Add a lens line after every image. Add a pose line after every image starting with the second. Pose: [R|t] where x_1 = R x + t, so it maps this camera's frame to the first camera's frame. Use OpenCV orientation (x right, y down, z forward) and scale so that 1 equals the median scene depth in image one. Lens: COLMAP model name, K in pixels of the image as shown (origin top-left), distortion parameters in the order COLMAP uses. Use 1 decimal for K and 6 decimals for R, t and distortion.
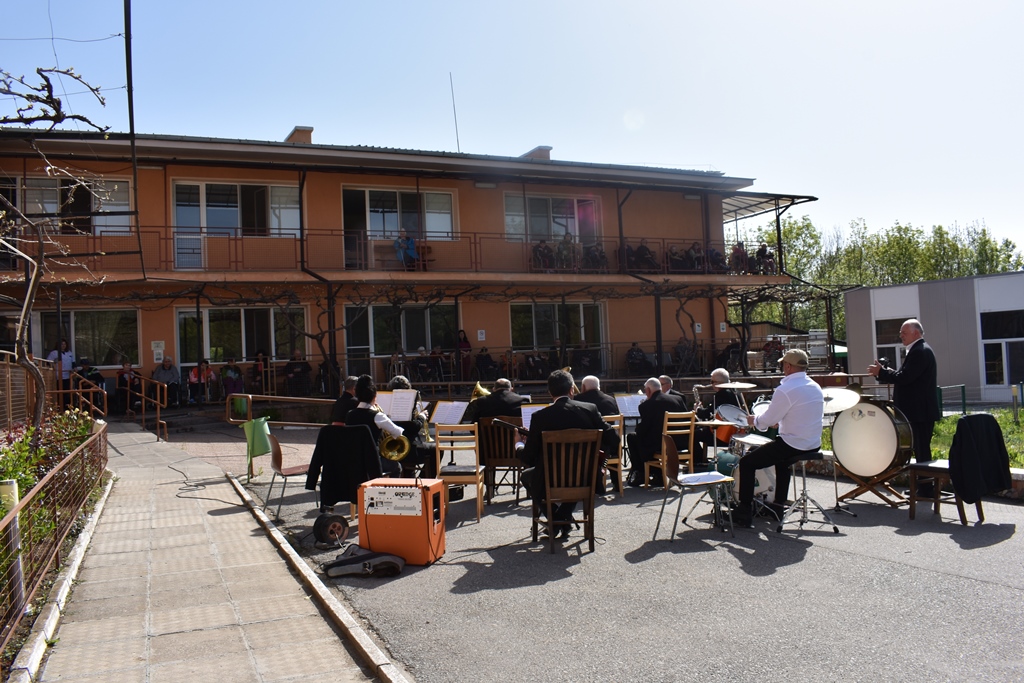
lens RADIAL K [[794.9, 0, 512.0], [0, 794.9, 341.5], [0, 0, 1]] dist [-0.115048, 0.035142]
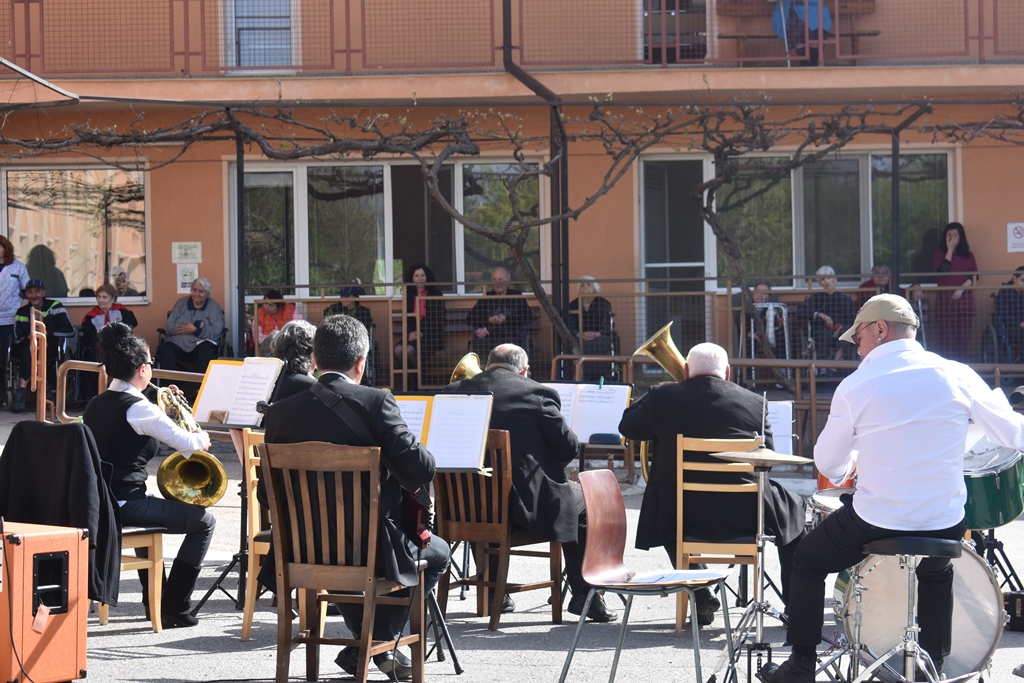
lens RADIAL K [[2336.7, 0, 512.0], [0, 2336.7, 341.5], [0, 0, 1]] dist [0.048538, 0.453881]
pose [[0.903651, 0.032119, -0.427064, 0.251013], [-0.014632, 0.998917, 0.044165, -0.005091], [0.428020, -0.033660, 0.903142, -0.074529]]
